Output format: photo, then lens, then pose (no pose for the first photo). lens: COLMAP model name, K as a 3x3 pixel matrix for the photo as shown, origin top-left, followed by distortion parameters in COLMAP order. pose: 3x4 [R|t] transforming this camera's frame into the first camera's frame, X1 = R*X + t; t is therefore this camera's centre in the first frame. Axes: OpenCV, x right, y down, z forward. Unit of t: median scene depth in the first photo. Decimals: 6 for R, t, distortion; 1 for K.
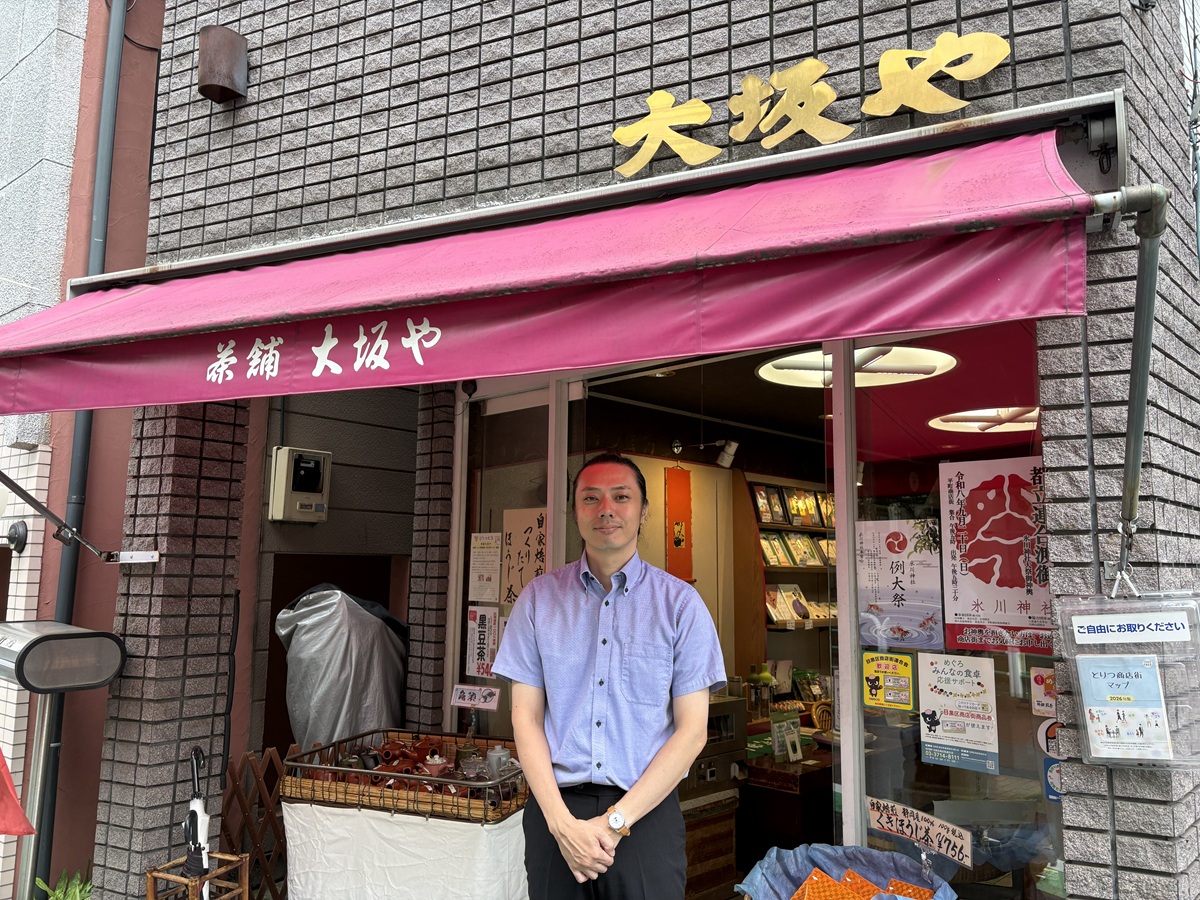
lens RADIAL K [[888.4, 0, 600.0], [0, 888.4, 450.0], [0, 0, 1]] dist [0.008295, 0.001161]
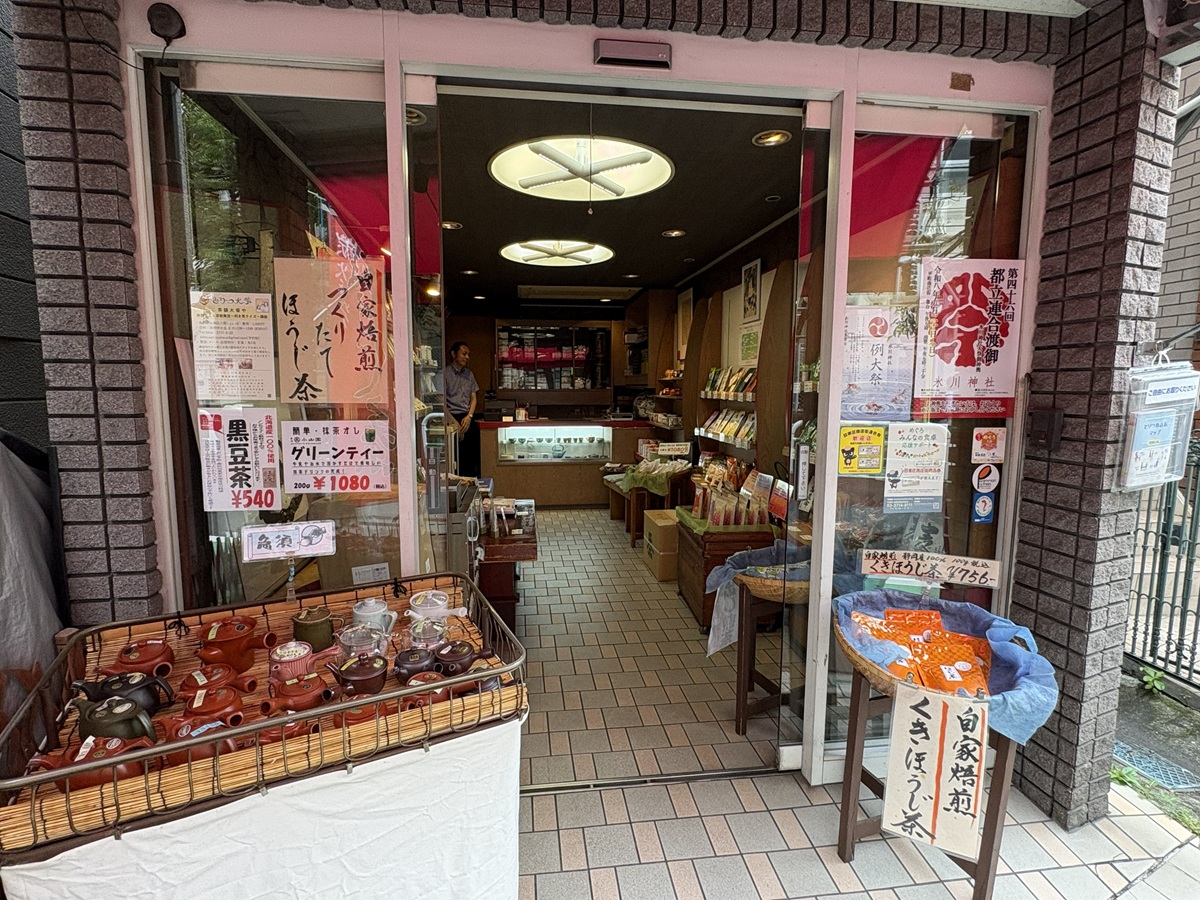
lens RADIAL K [[626.9, 0, 599.2], [0, 626.9, 454.6], [0, 0, 1]] dist [0.012364, -0.000368]
pose [[0.618420, -0.099094, 0.779575, -0.525541], [-0.102420, 0.973393, 0.204978, 0.139459], [-0.779145, -0.206606, 0.591816, 0.812917]]
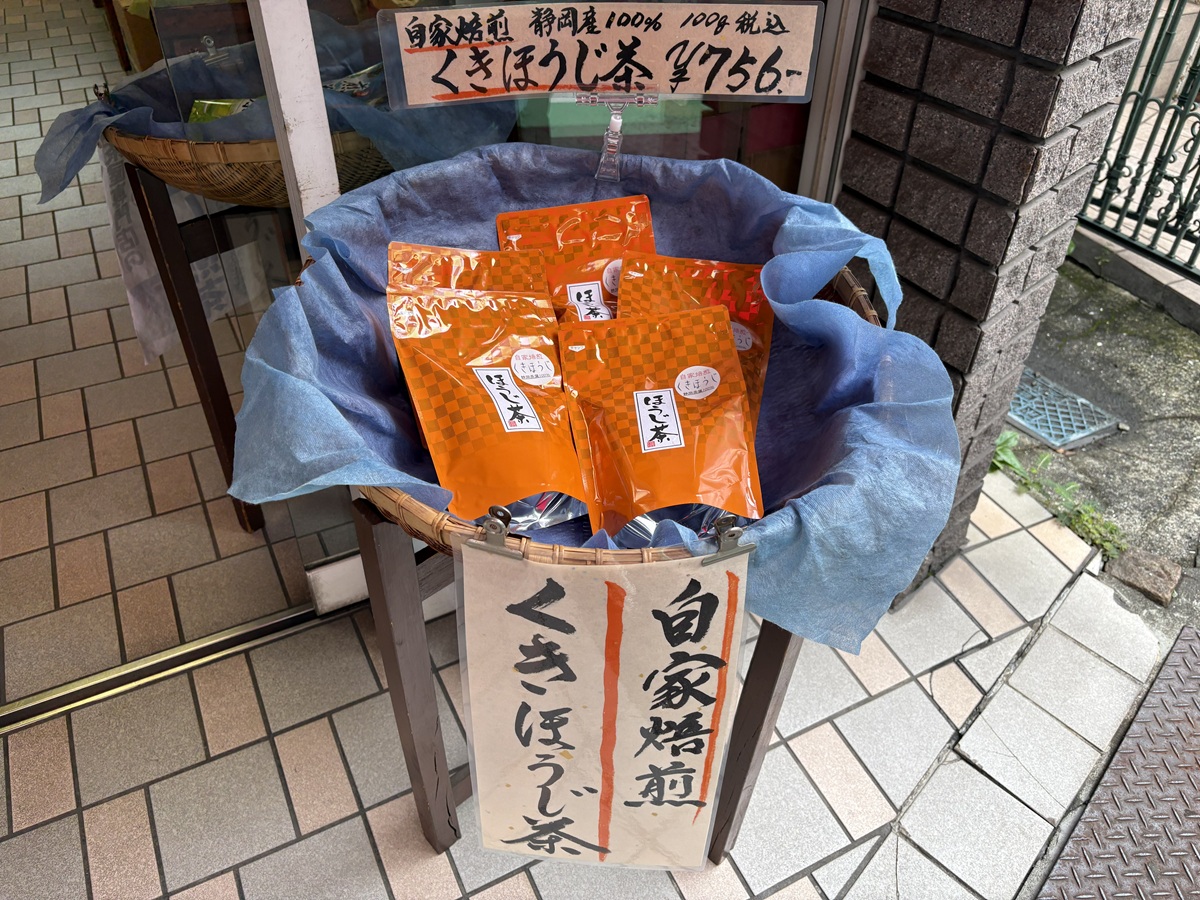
lens RADIAL K [[888.4, 0, 600.0], [0, 888.4, 450.0], [0, 0, 1]] dist [0.008295, 0.001161]
pose [[0.292192, -0.625138, 0.723759, -0.002521], [-0.114169, 0.728573, 0.675387, 0.280006], [-0.949521, -0.279973, 0.141512, 0.844354]]
